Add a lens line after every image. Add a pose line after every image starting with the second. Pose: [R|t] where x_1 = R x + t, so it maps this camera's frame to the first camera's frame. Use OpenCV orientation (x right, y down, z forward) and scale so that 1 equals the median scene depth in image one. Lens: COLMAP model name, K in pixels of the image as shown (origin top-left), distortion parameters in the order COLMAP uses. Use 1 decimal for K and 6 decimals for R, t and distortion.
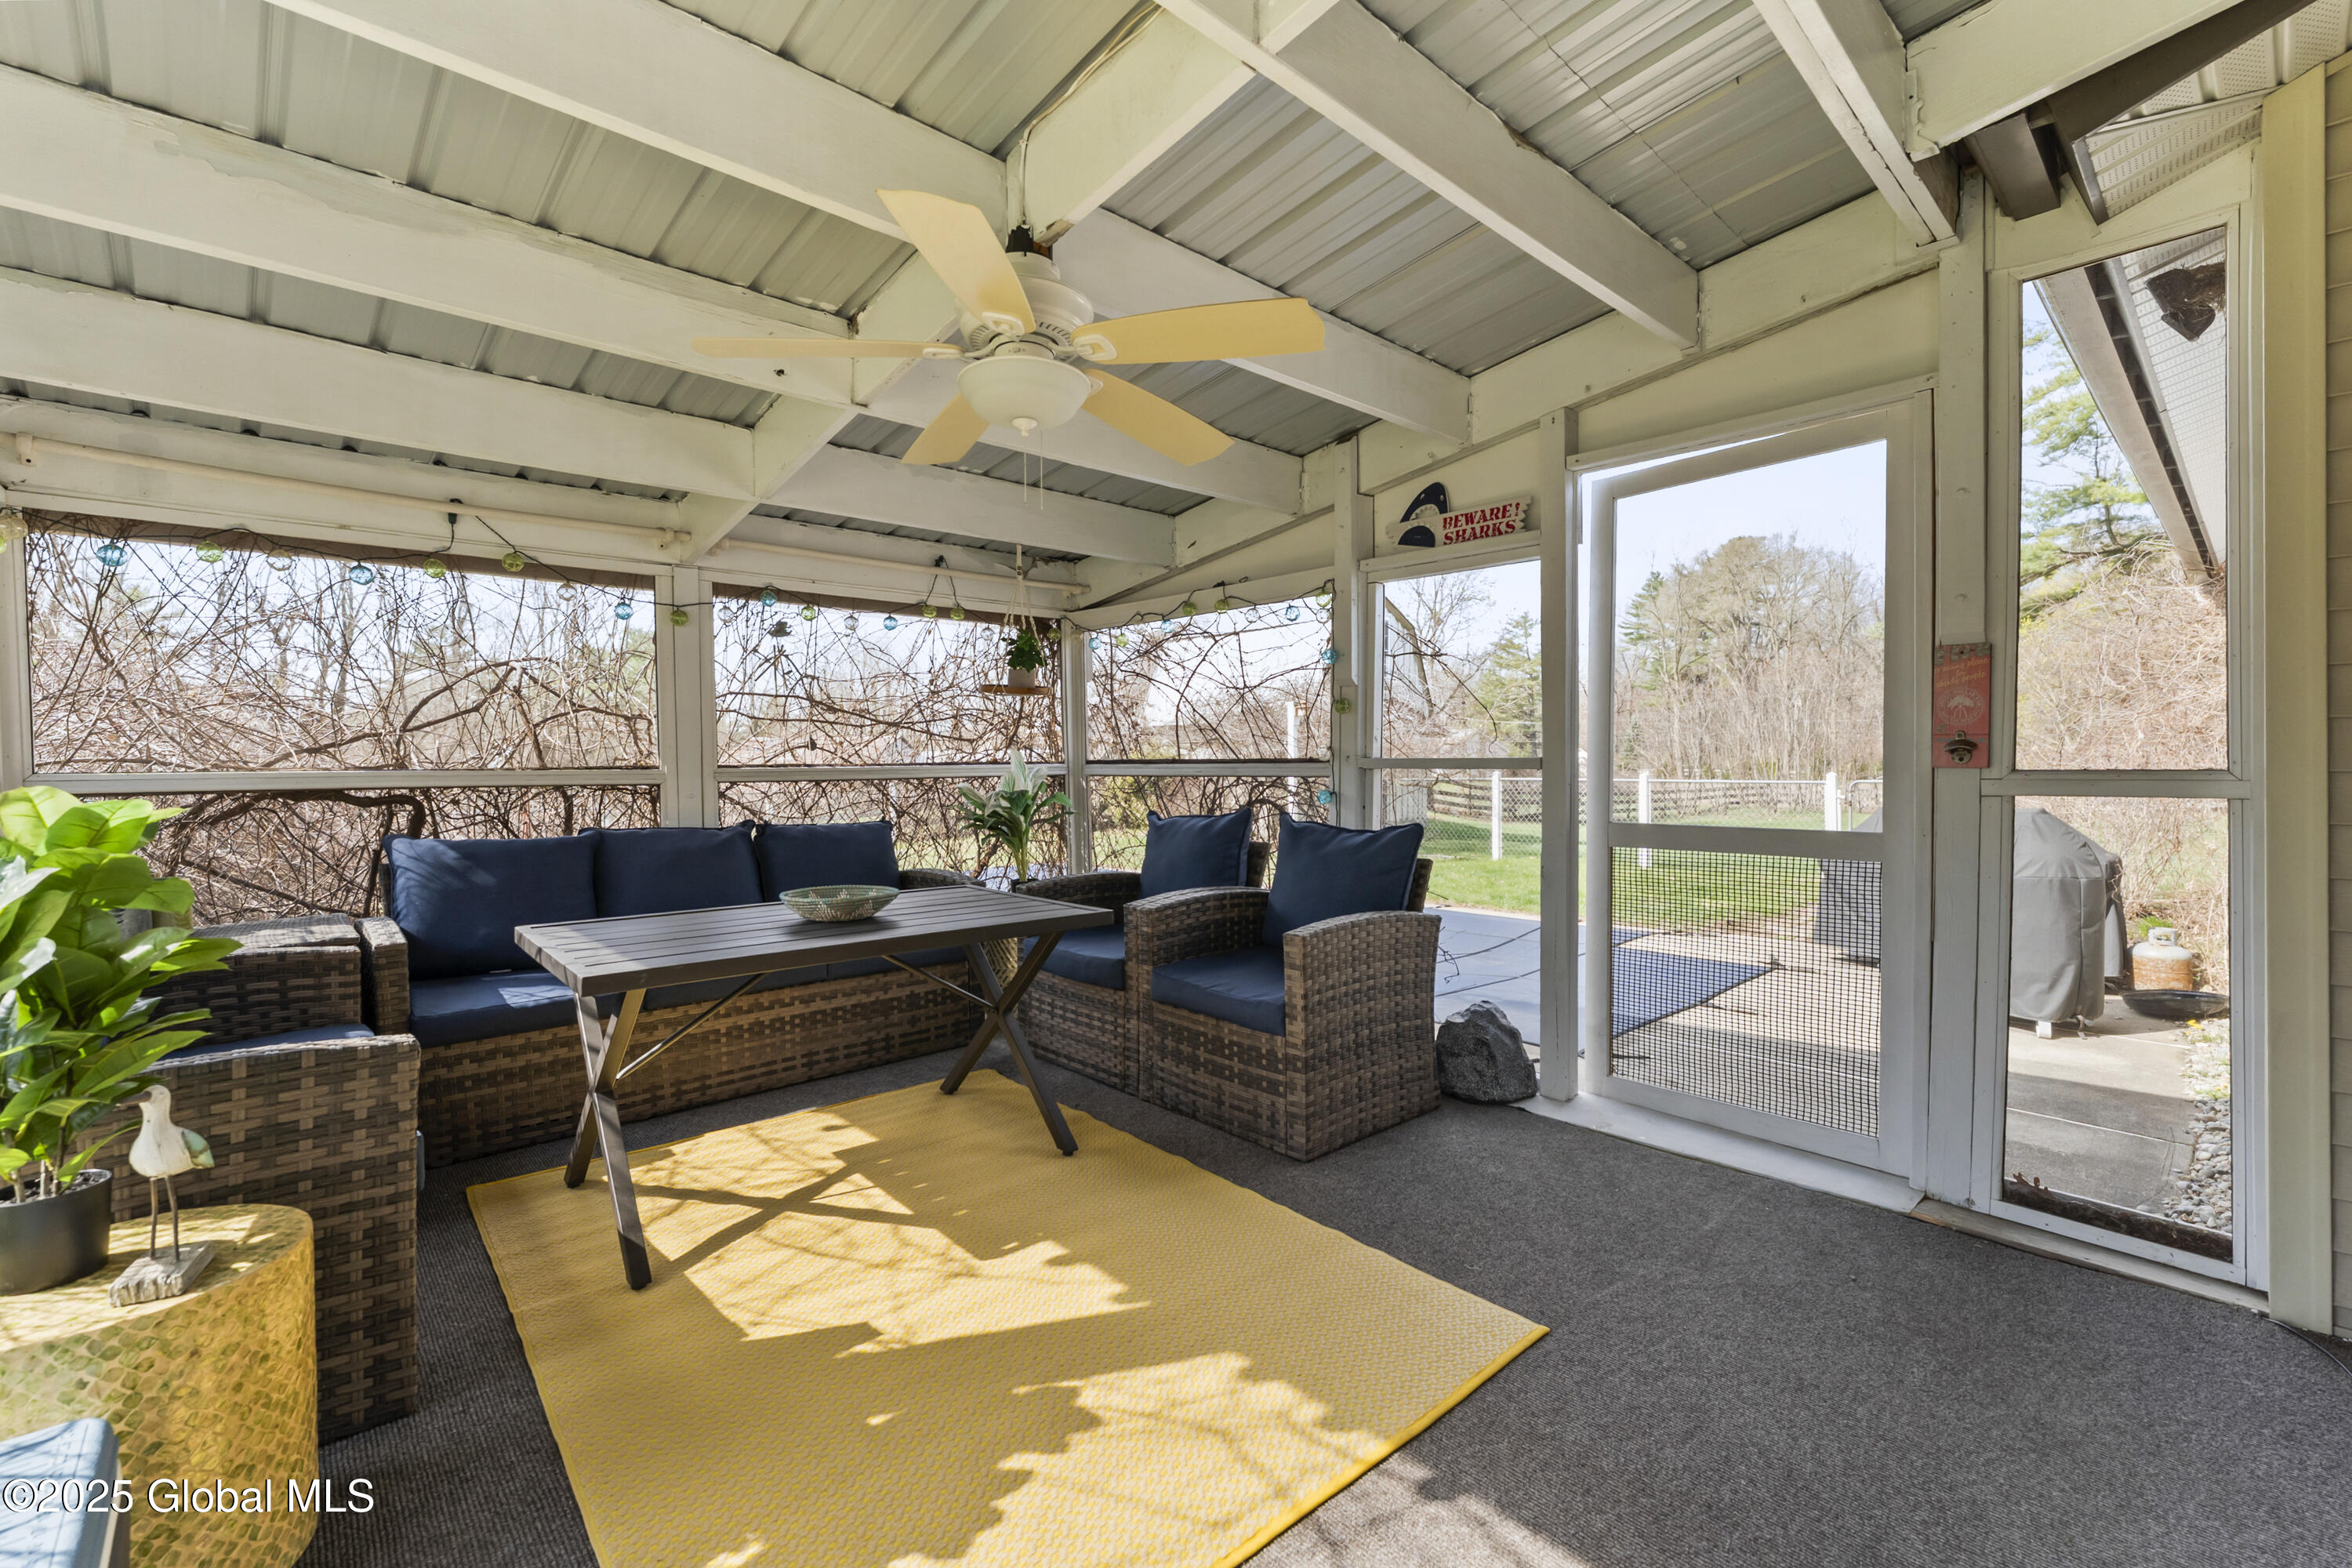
lens RADIAL K [[1016.9, 0, 1183.8], [0, 1016.9, 767.0], [0, 0, 1]] dist [0.000673, 0.000188]
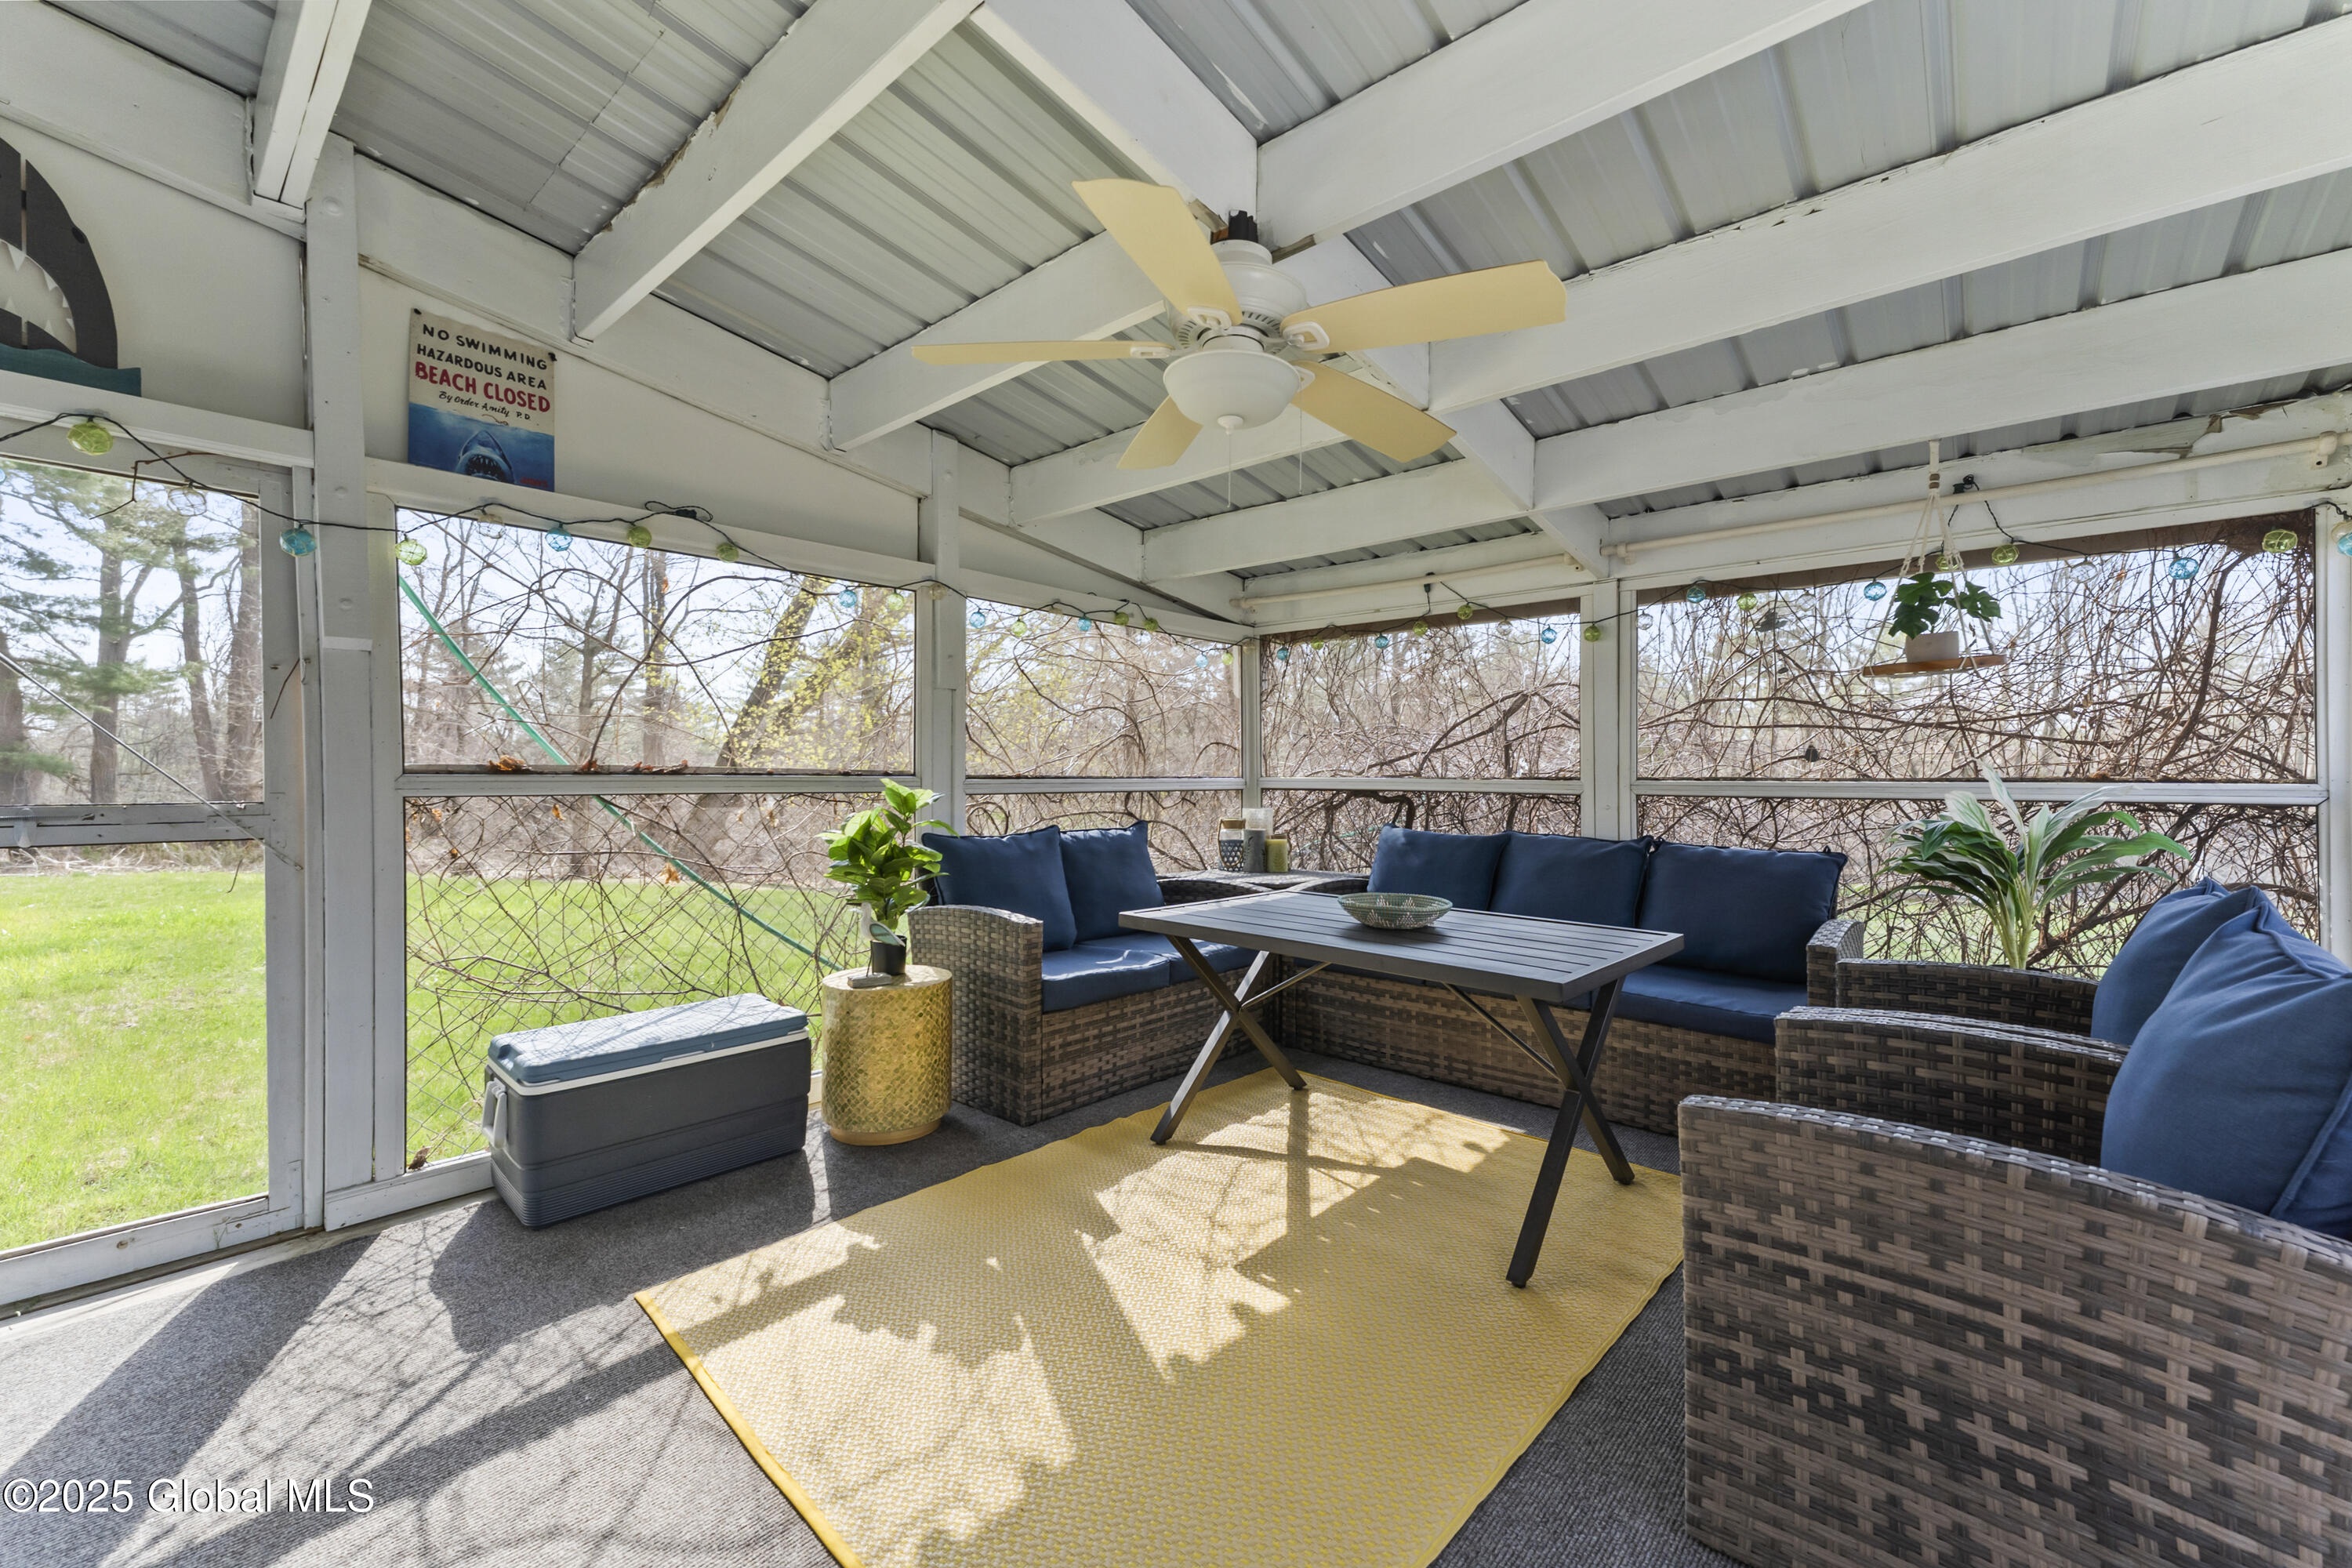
lens RADIAL K [[946.4, 0, 1183.0], [0, 946.4, 784.8], [0, 0, 1]] dist [0.000154, -0.000062]
pose [[0.087159, 0.016170, -0.996063, 0.567410], [-0.013578, 0.999795, 0.015043, -0.003634], [0.996102, 0.012213, 0.087360, 0.678205]]
